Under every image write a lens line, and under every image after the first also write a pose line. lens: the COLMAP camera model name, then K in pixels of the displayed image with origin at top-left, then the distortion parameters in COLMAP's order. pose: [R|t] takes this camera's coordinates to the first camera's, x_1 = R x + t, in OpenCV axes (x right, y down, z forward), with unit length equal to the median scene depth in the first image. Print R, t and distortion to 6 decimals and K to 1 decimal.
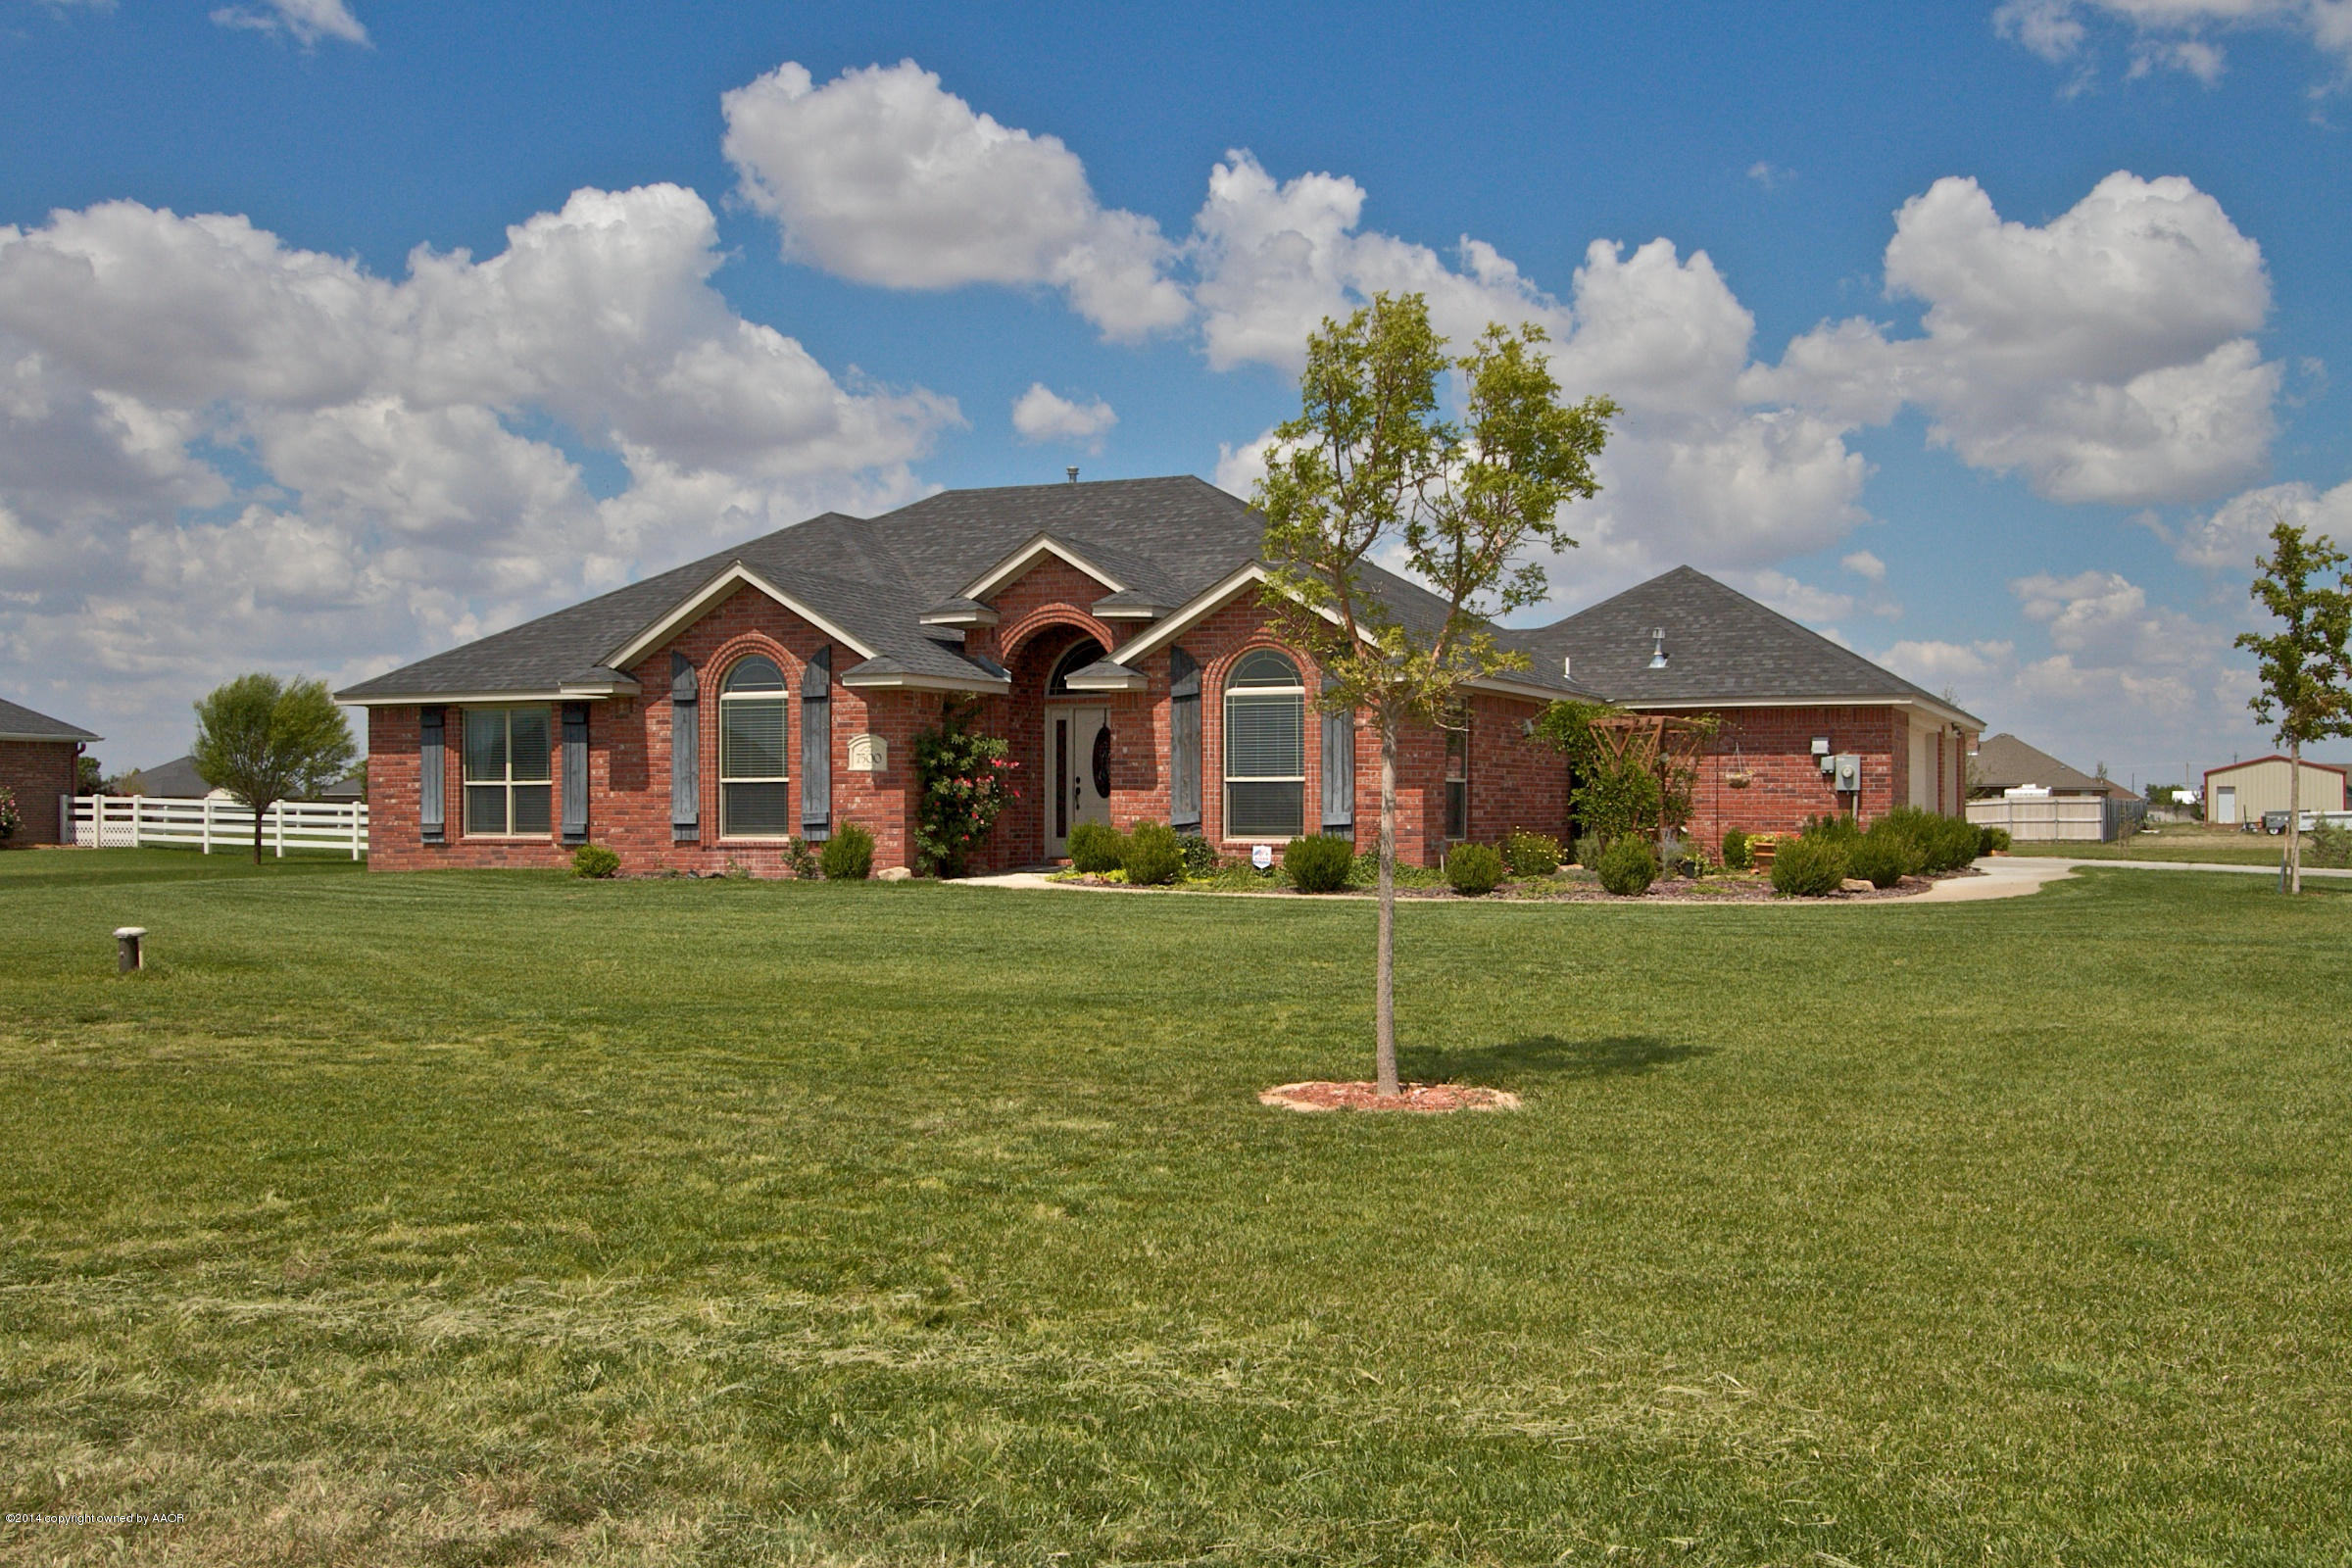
lens RADIAL K [[2299.1, 0, 1176.0], [0, 2299.1, 784.0], [0, 0, 1]] dist [0.004956, -0.014167]
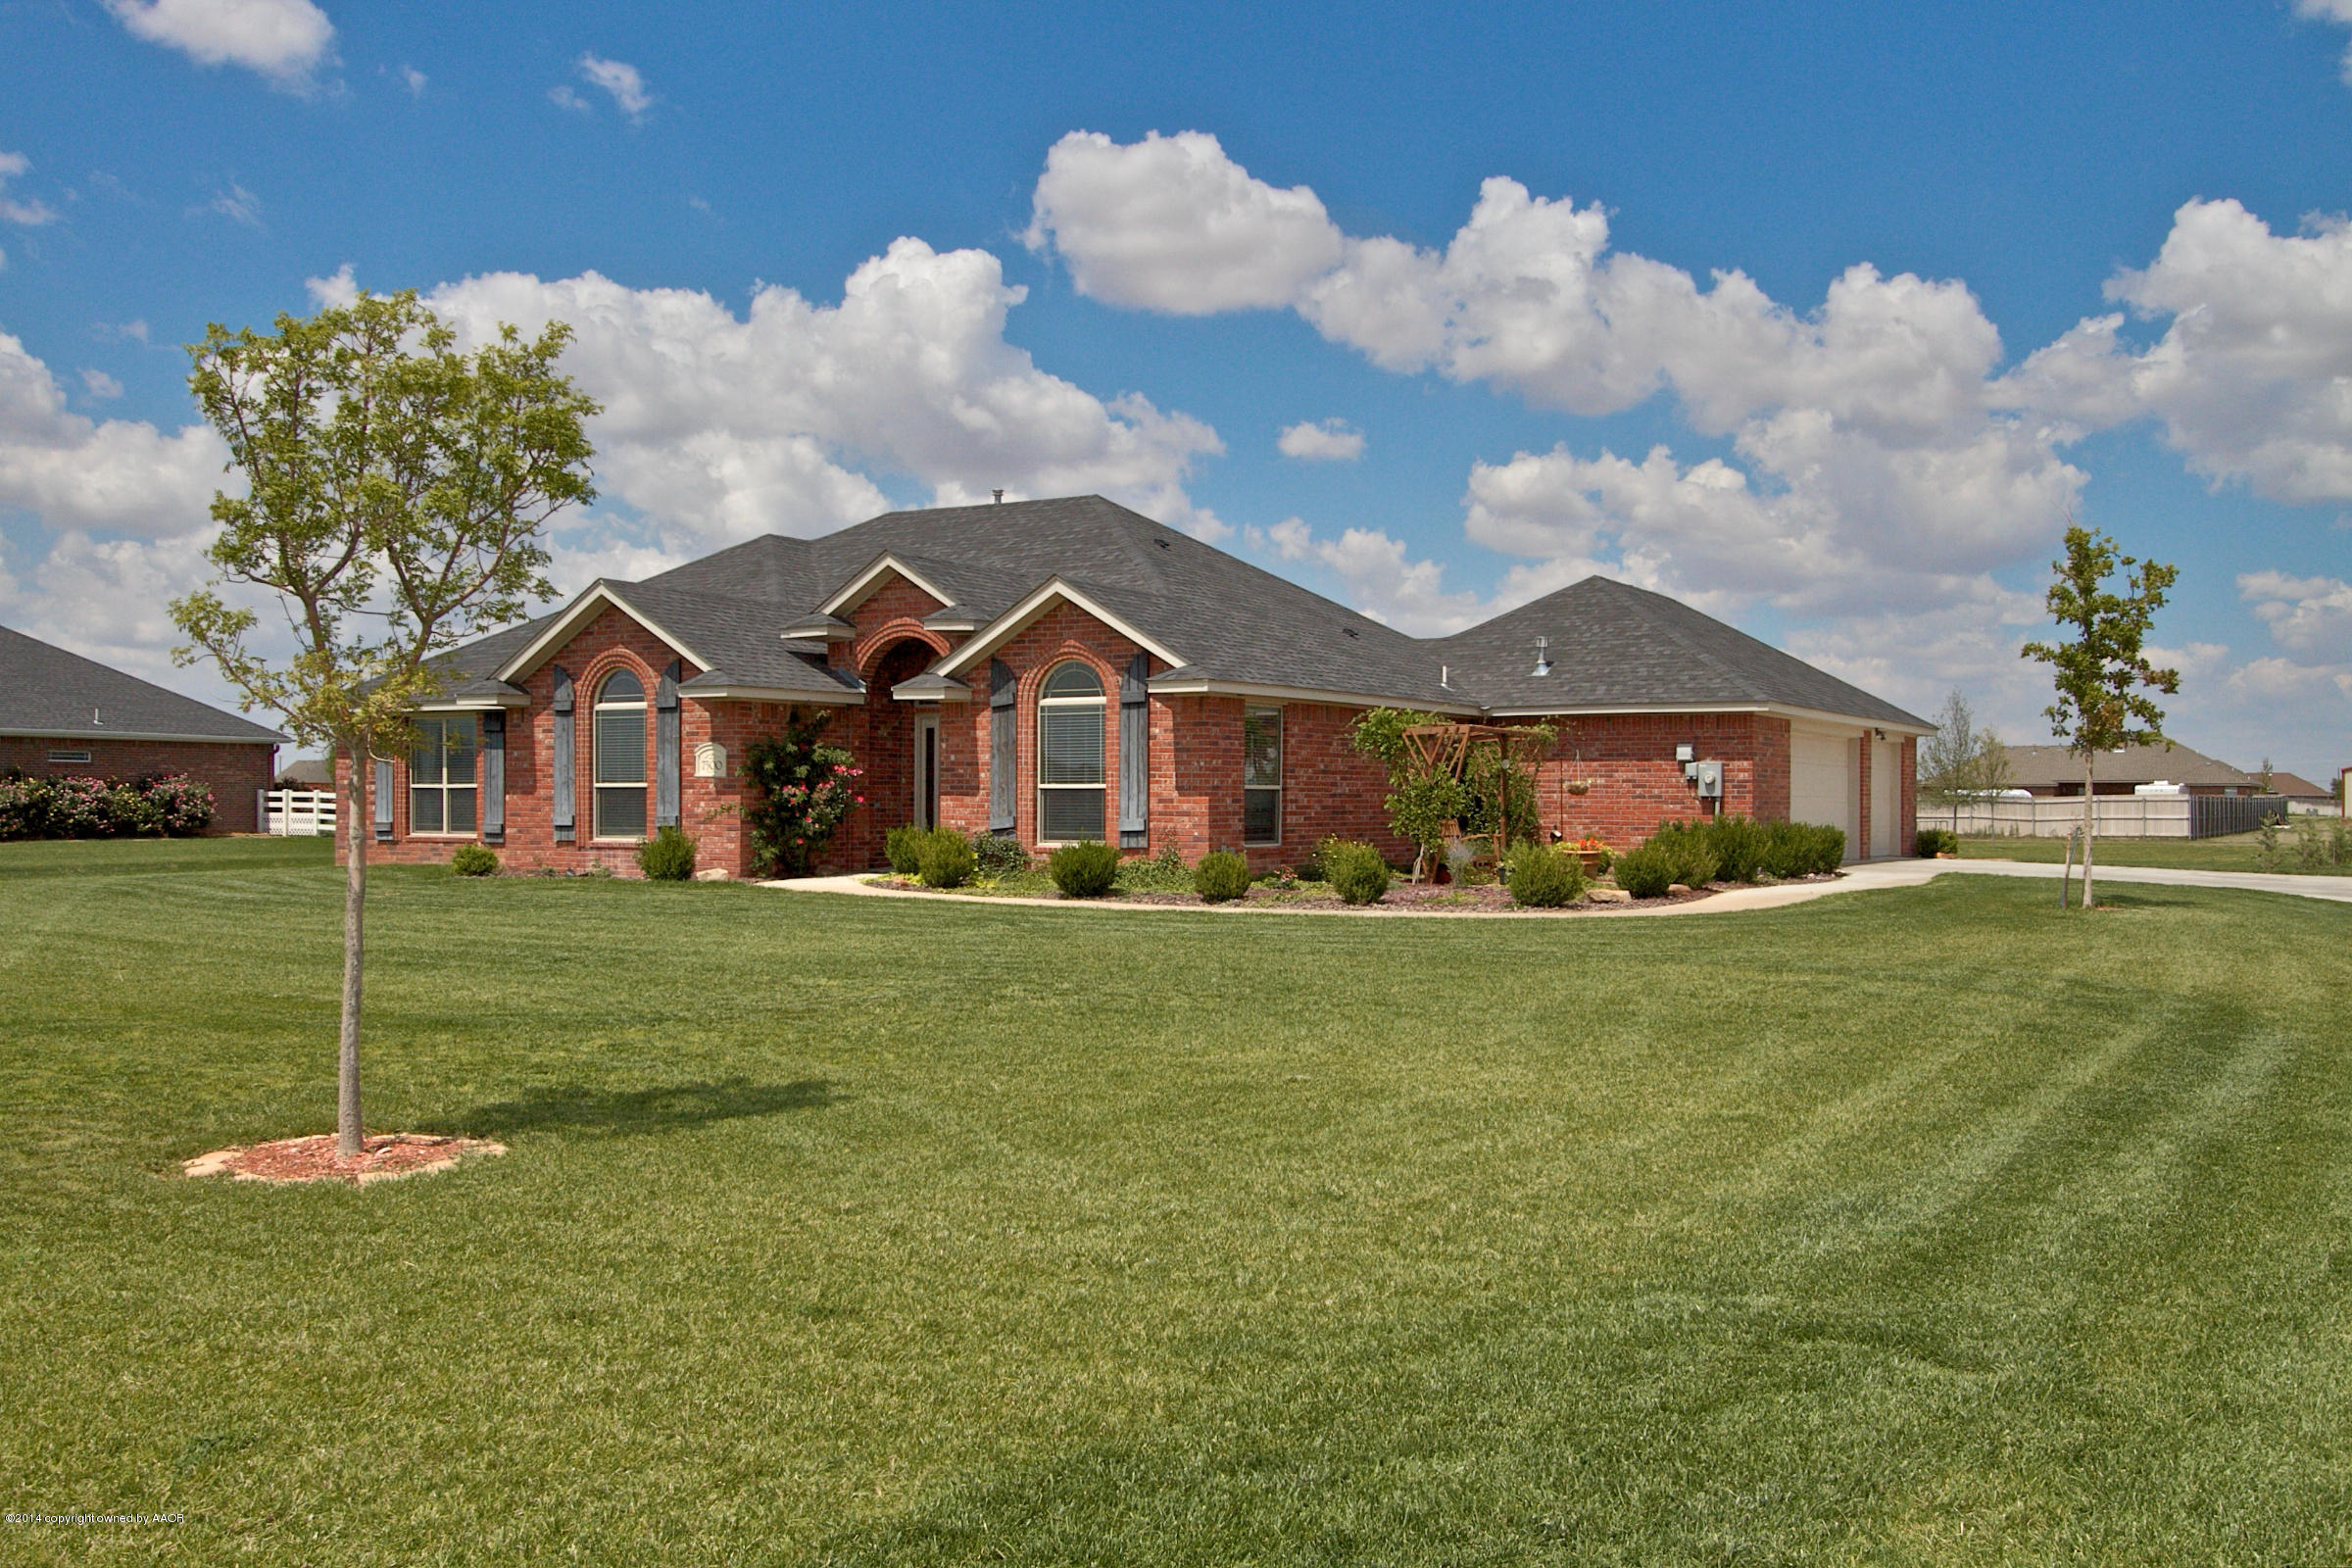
lens RADIAL K [[2082.1, 0, 1176.0], [0, 2082.1, 784.0], [0, 0, 1]] dist [0.004965, 0.000839]
pose [[0.992426, 0.002573, -0.122817, 0.191708], [-0.002071, 0.999989, 0.004217, -0.006784], [0.122826, -0.003930, 0.992420, 0.068390]]
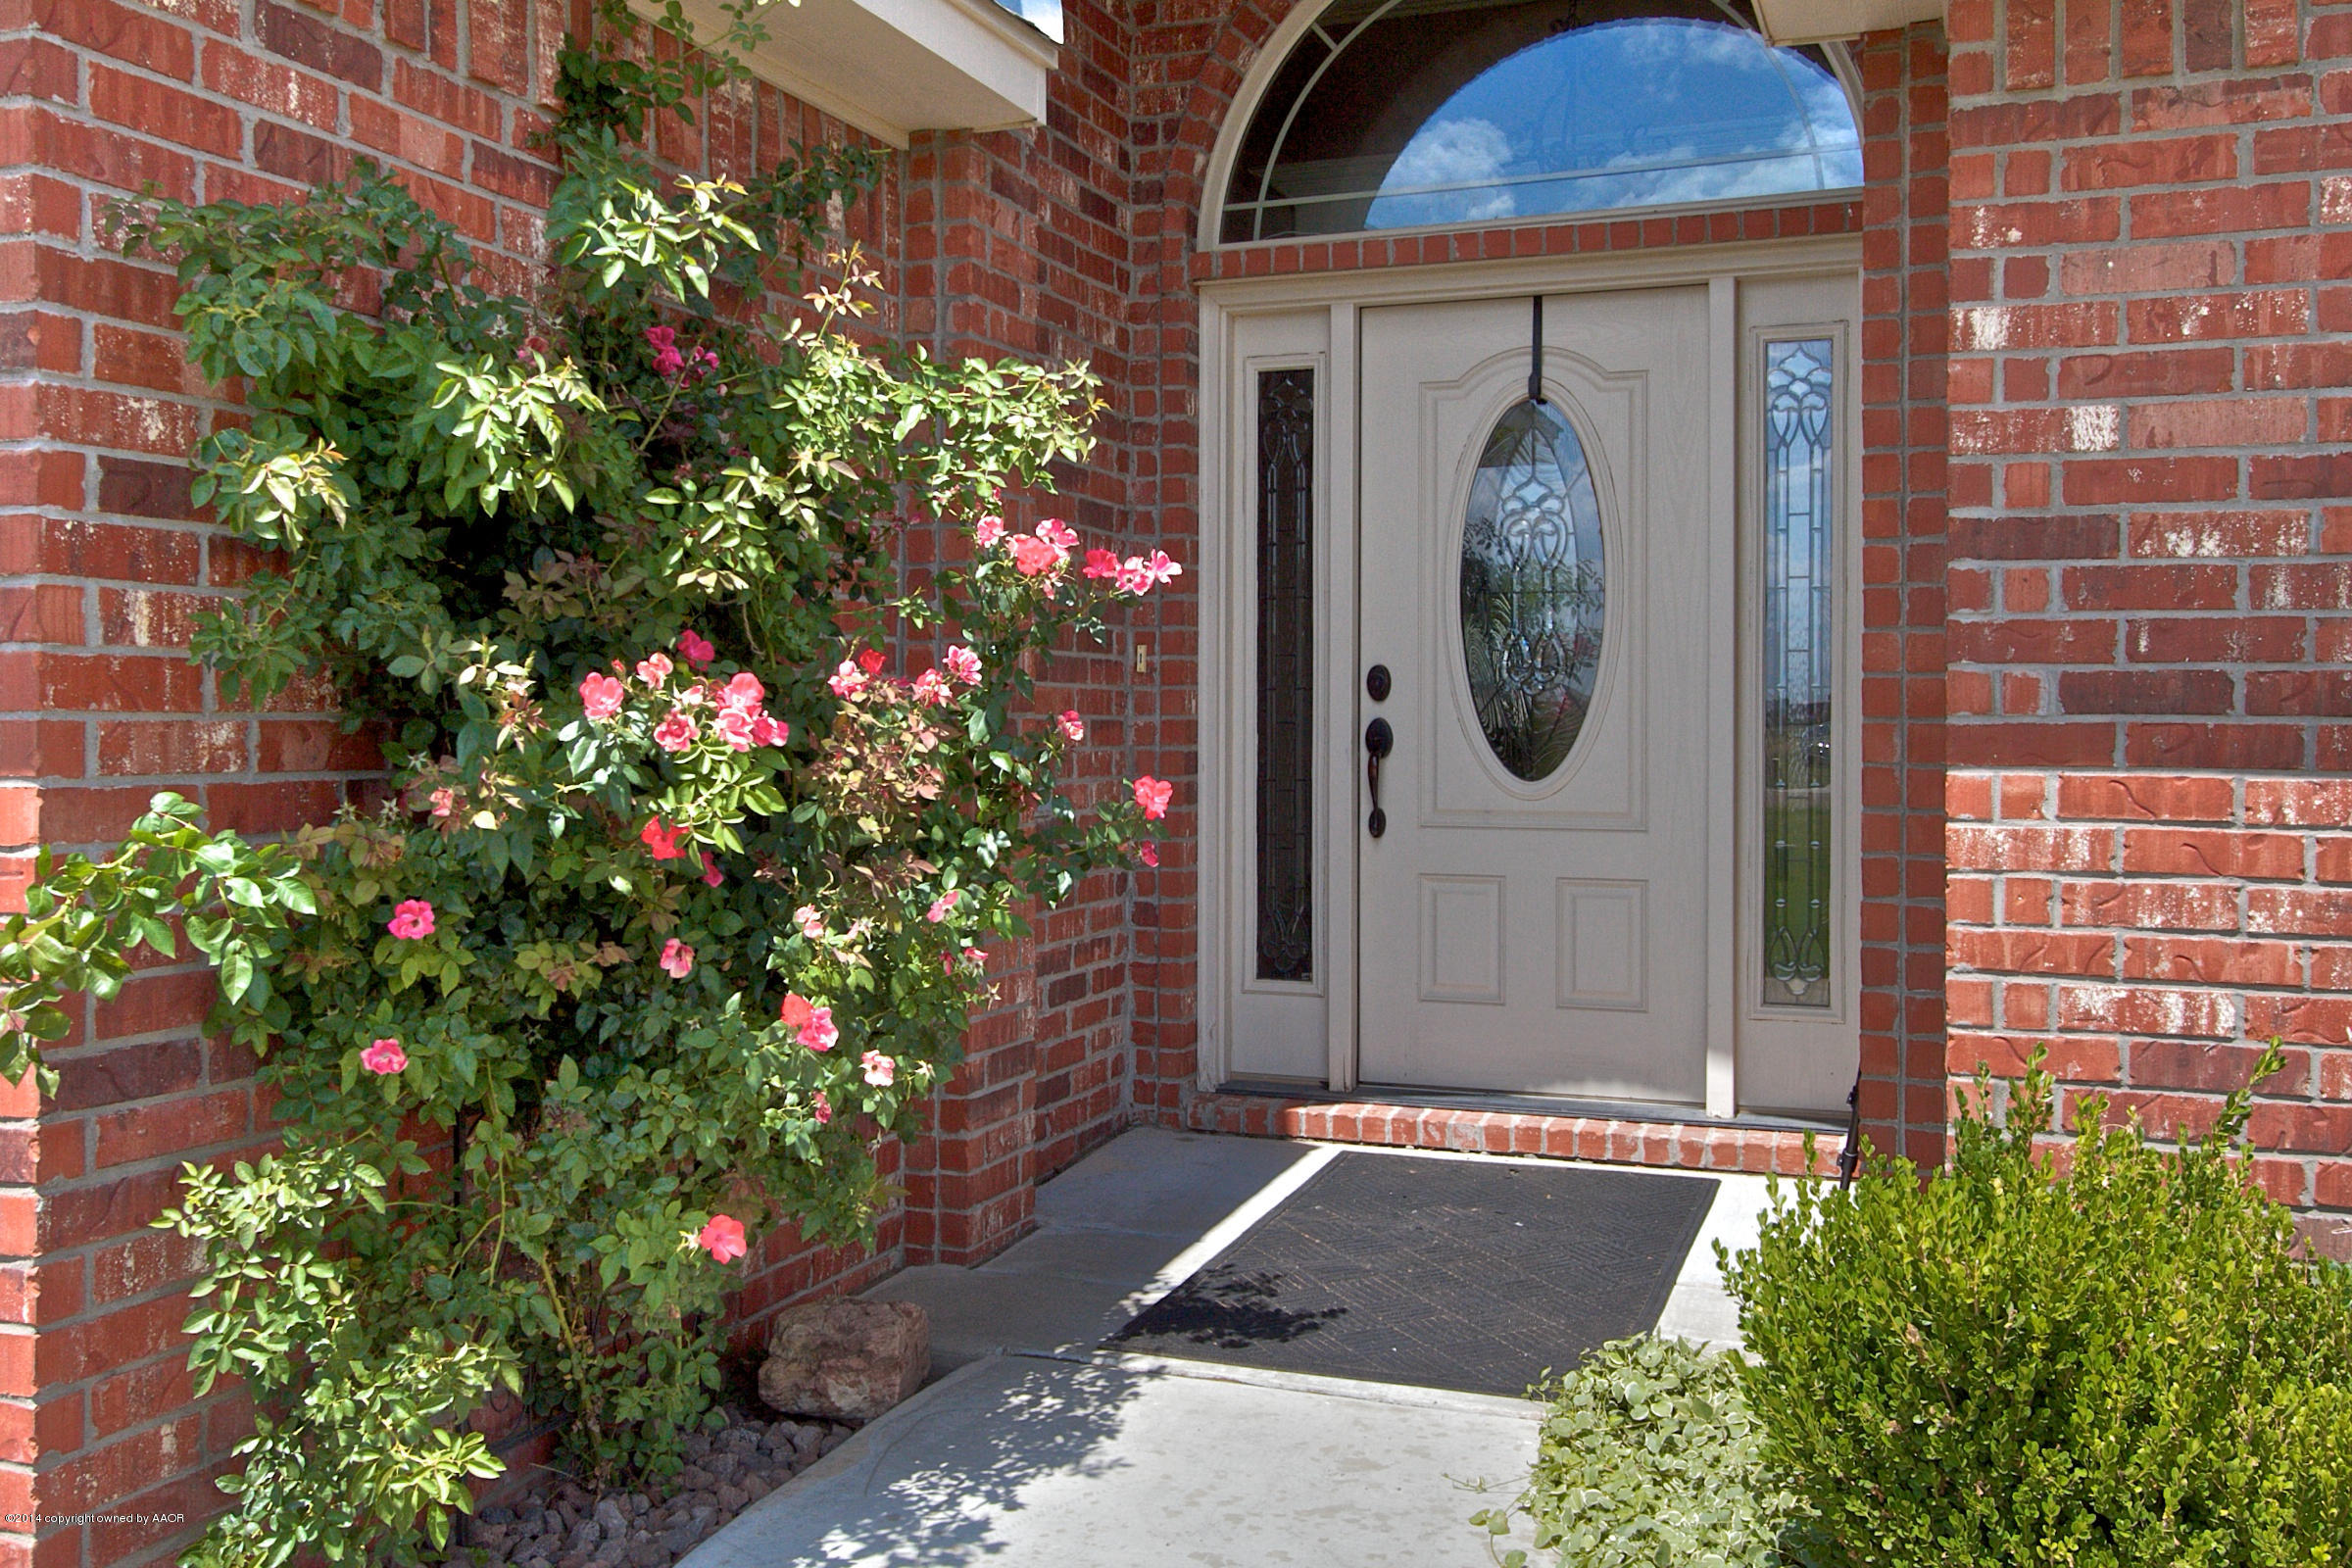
lens RADIAL K [[2082.1, 0, 1176.0], [0, 2082.1, 784.0], [0, 0, 1]] dist [0.004965, 0.000839]
pose [[0.998036, -0.001313, 0.062627, -0.074378], [-0.001411, 0.999055, 0.043435, -0.001079], [-0.062625, -0.043438, 0.997091, 0.877429]]
